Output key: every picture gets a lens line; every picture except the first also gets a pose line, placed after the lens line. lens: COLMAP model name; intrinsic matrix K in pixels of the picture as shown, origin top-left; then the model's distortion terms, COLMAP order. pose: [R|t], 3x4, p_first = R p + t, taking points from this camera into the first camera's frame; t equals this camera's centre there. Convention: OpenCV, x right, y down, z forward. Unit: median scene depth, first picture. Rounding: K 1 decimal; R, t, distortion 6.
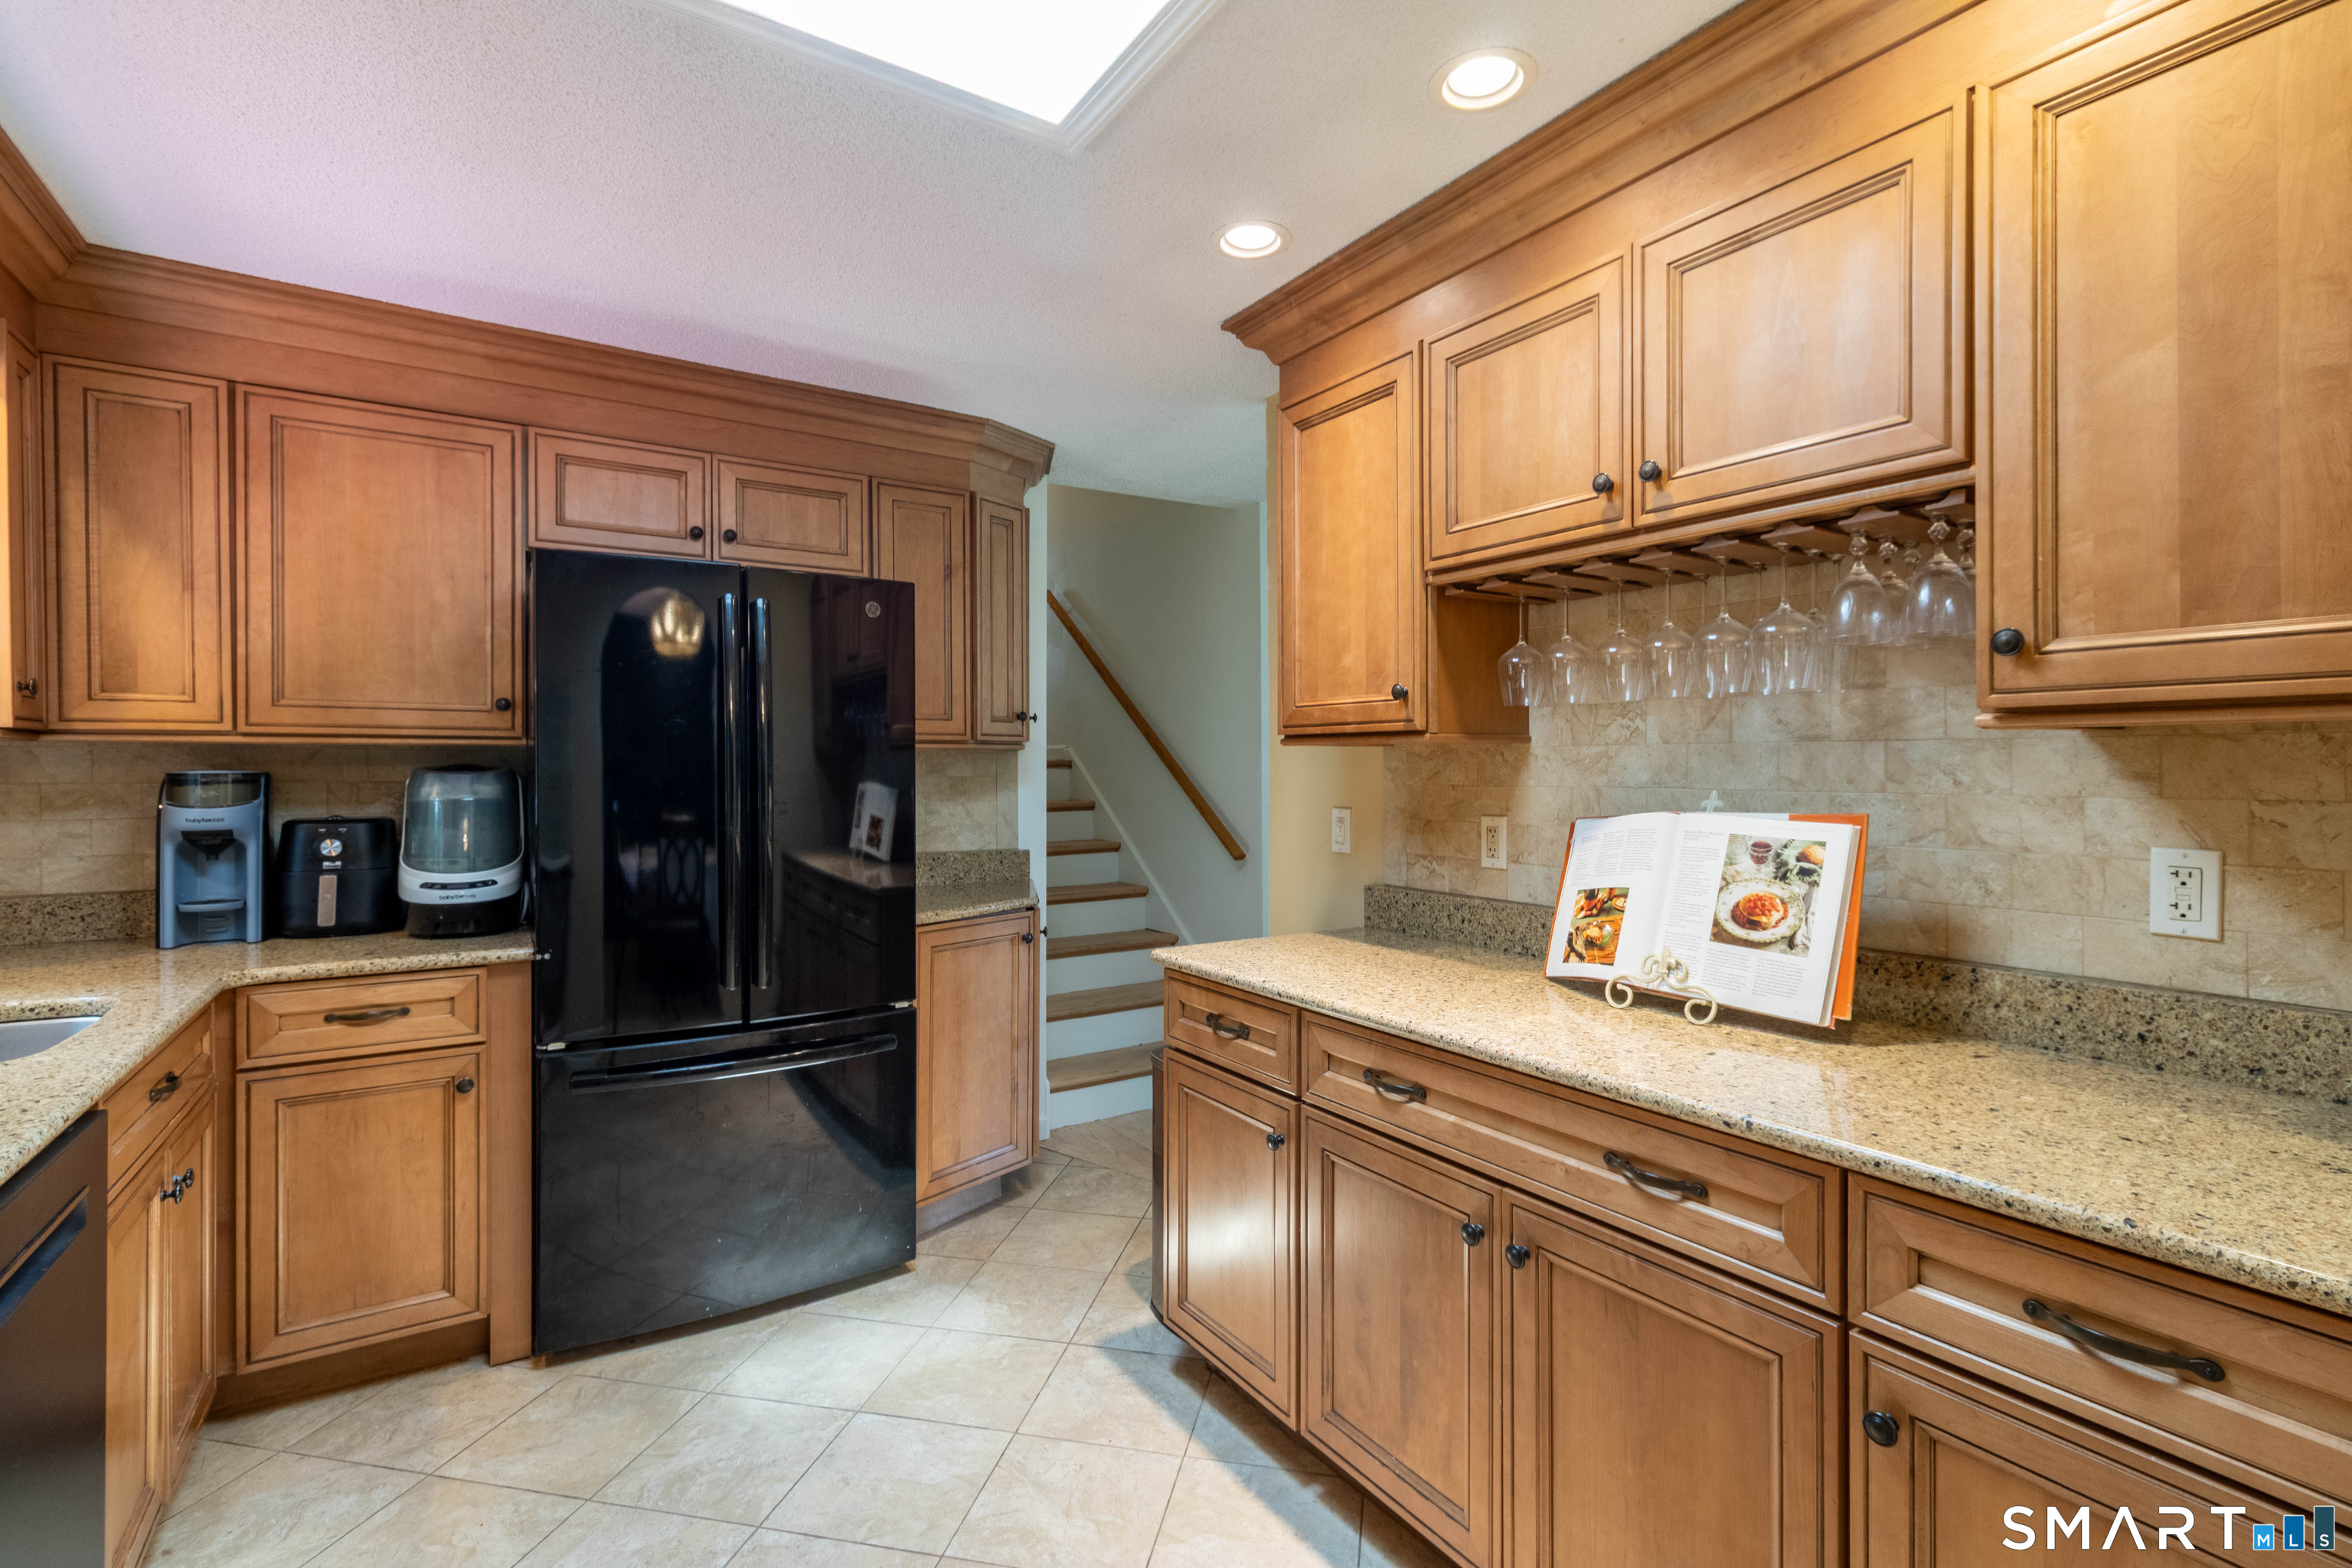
lens RADIAL K [[1078.3, 0, 1189.5], [0, 1078.3, 773.0], [0, 0, 1]] dist [0.001285, -0.000018]
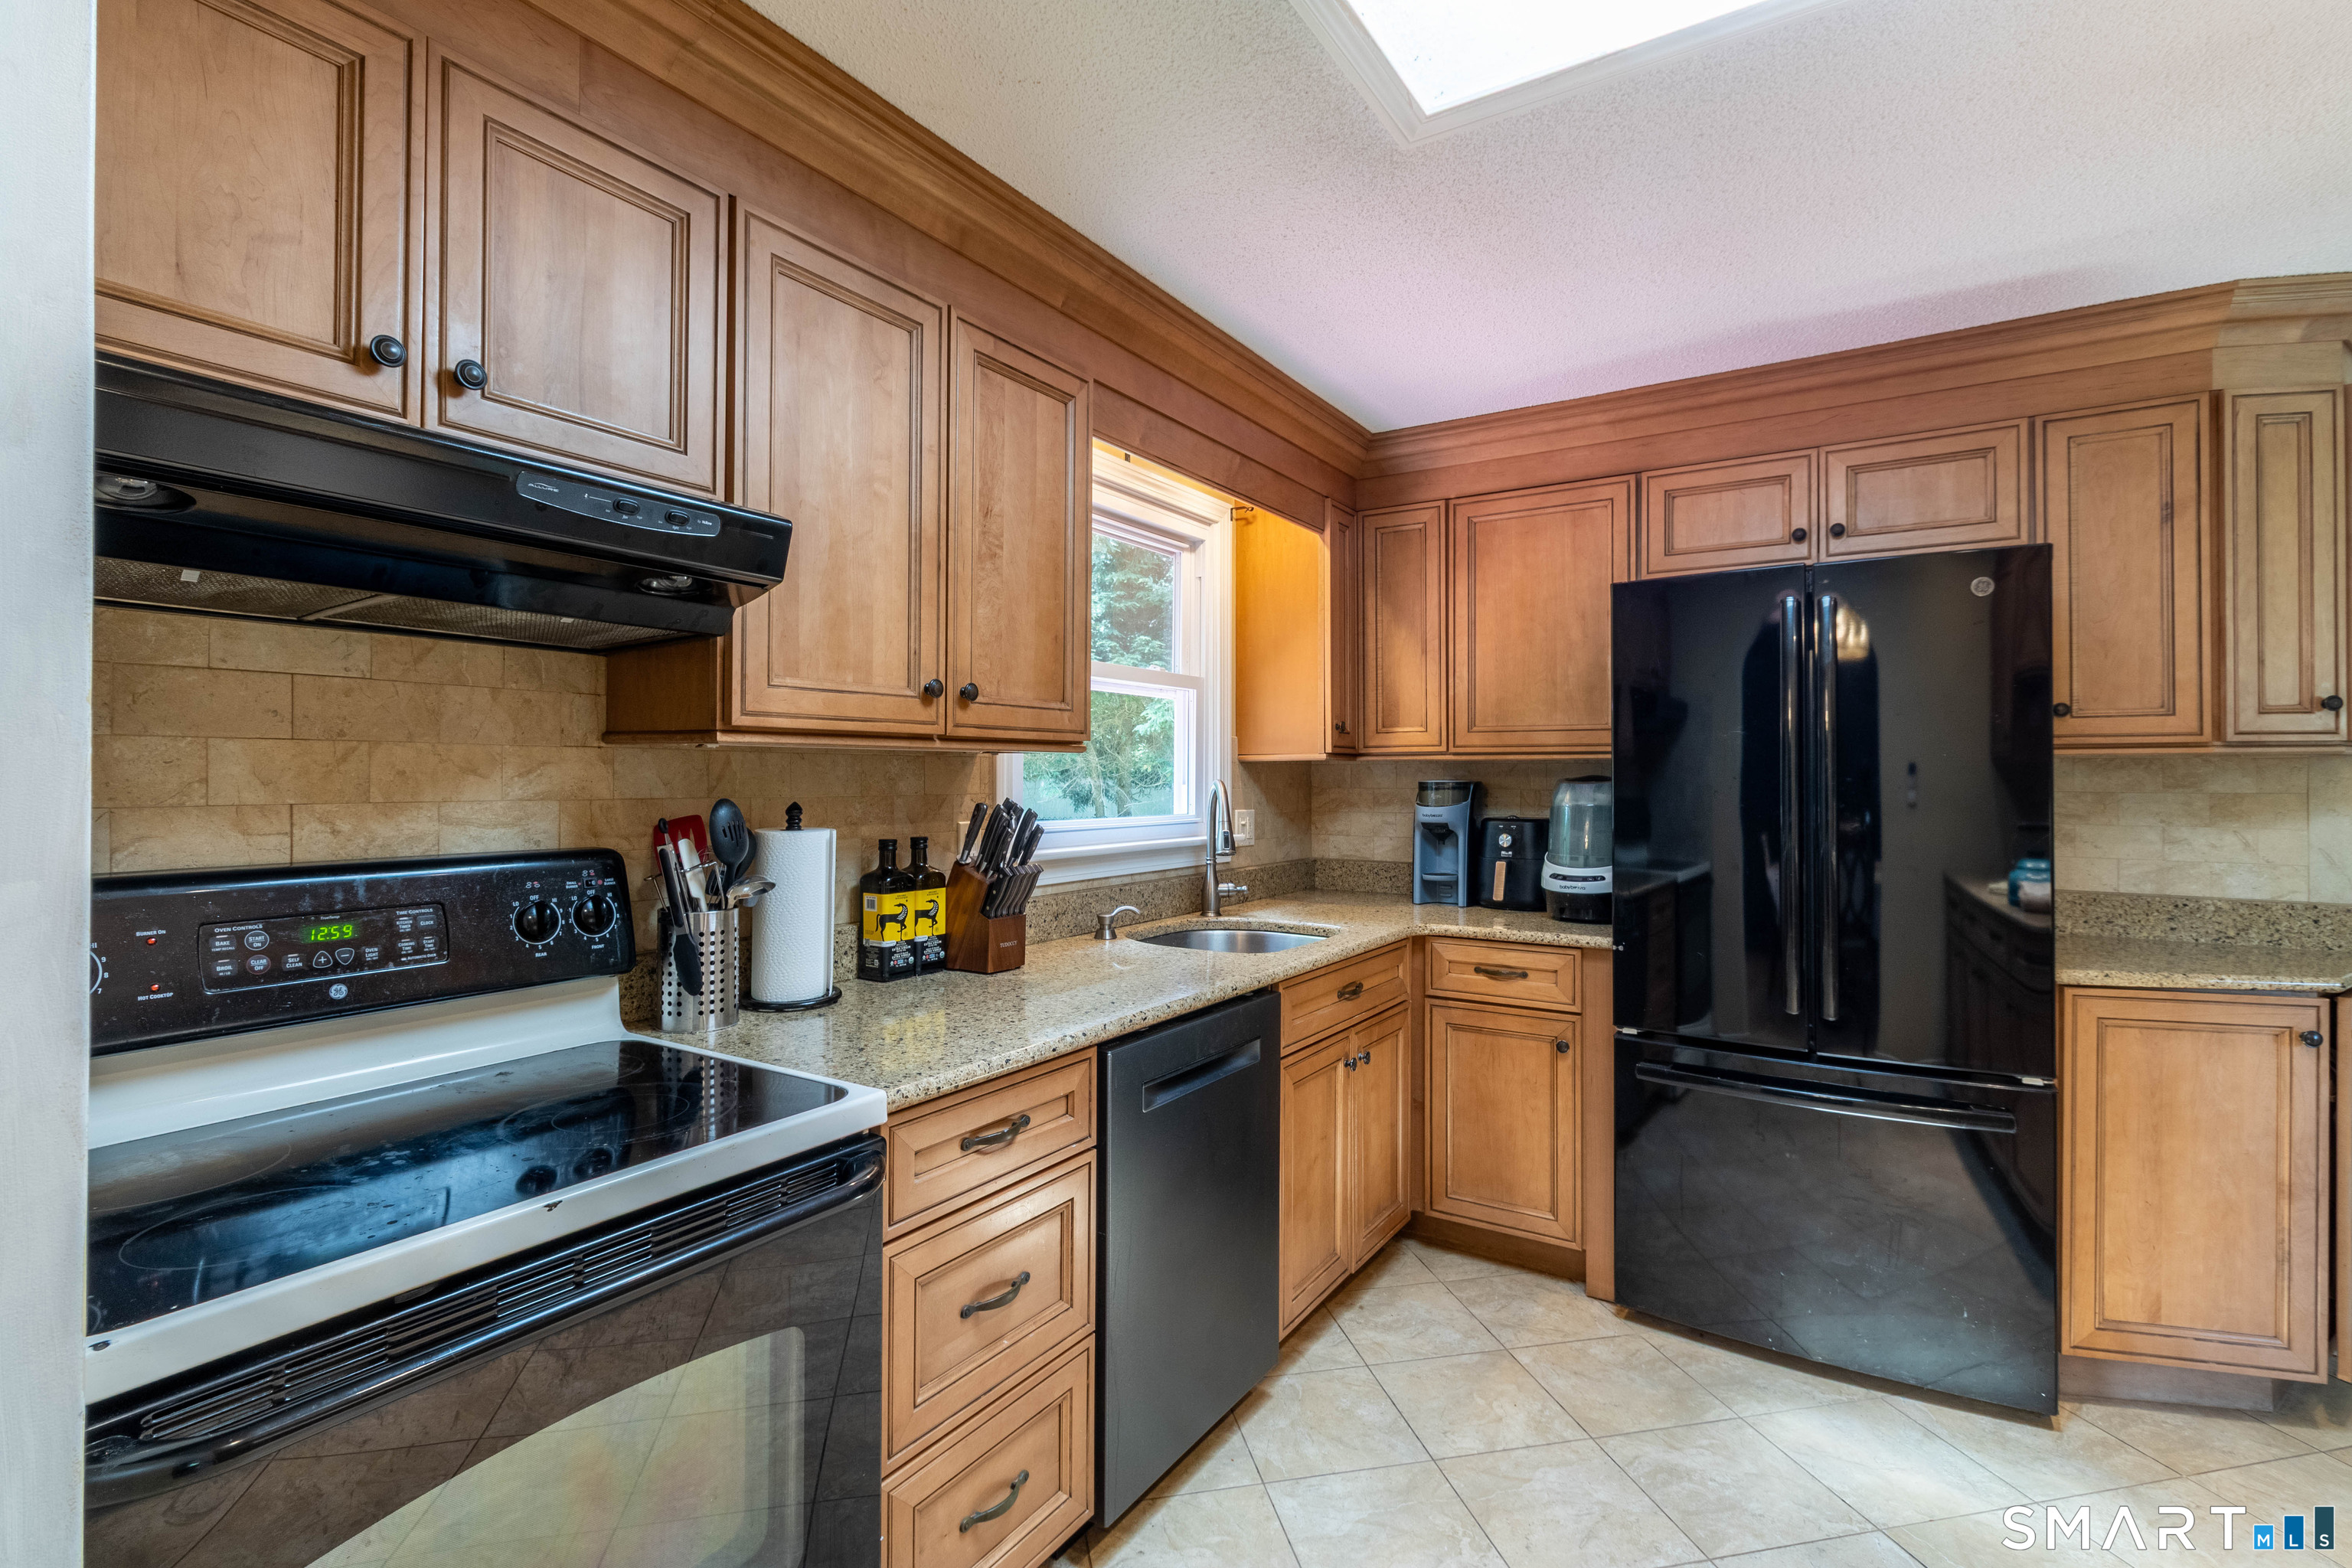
lens RADIAL K [[1078.3, 0, 1182.9], [0, 1078.3, 772.3], [0, 0, 1]] dist [0.001285, -0.000018]
pose [[0.404991, -0.003134, -0.914315, 0.223988], [-0.006808, 0.999956, -0.006444, -0.001198], [0.914295, 0.008835, 0.404952, 0.123520]]
